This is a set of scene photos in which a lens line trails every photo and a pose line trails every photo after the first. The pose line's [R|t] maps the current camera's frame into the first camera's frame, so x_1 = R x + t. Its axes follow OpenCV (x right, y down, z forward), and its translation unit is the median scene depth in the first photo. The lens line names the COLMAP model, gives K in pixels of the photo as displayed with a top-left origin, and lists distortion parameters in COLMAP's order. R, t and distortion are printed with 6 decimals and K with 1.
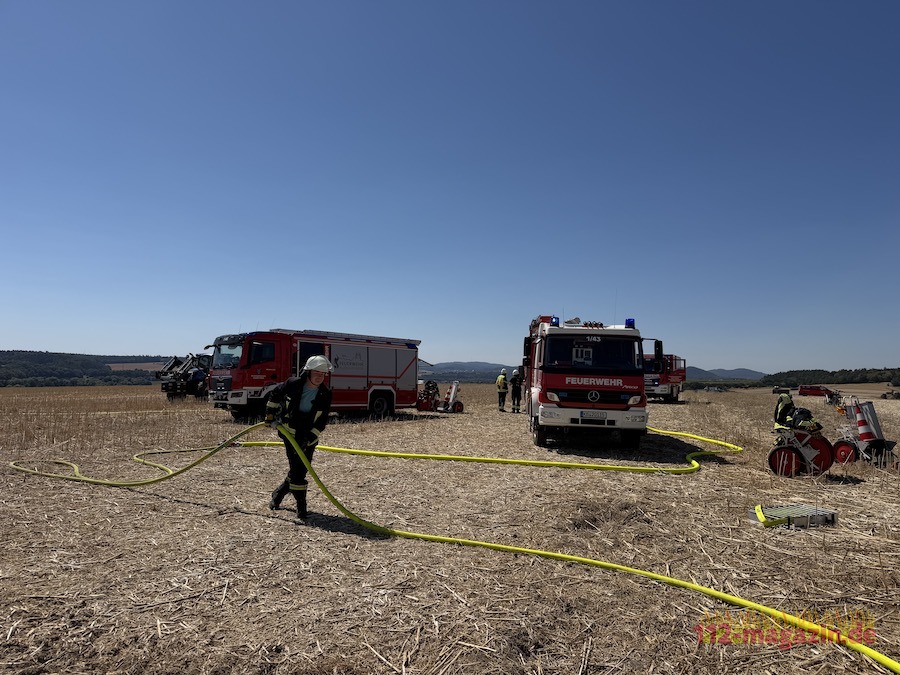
lens RADIAL K [[630.5, 0, 450.0], [0, 630.5, 337.6], [0, 0, 1]] dist [0.010374, 0.002647]
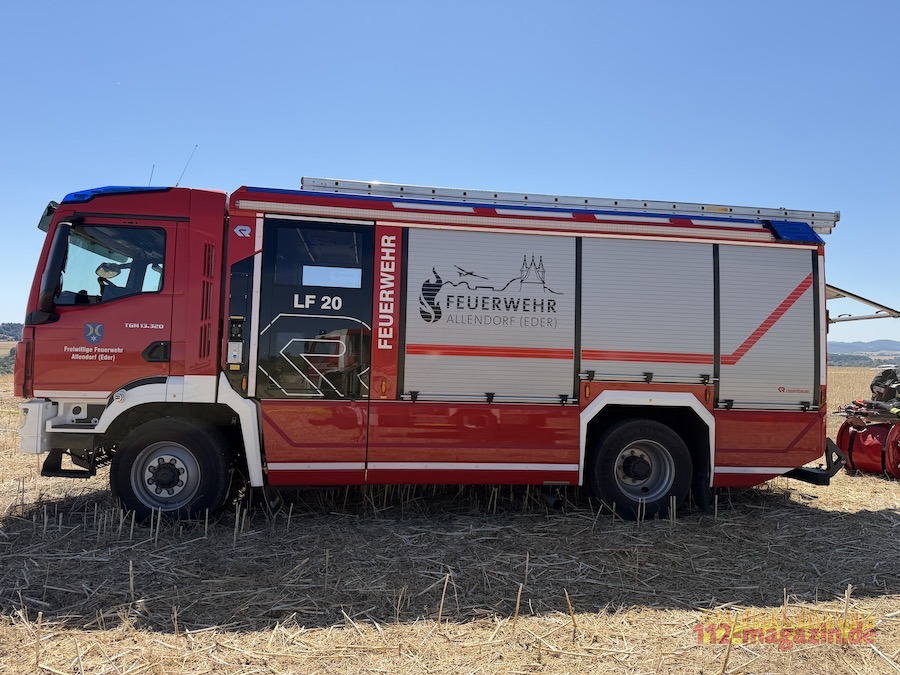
lens RADIAL K [[630.5, 0, 450.2], [0, 630.5, 337.2], [0, 0, 1]] dist [0.010374, 0.002647]
pose [[0.791858, -0.010239, -0.610620, -0.016769], [0.033876, 0.999056, 0.027179, 0.046408], [0.609765, -0.042208, 0.791458, 0.765538]]
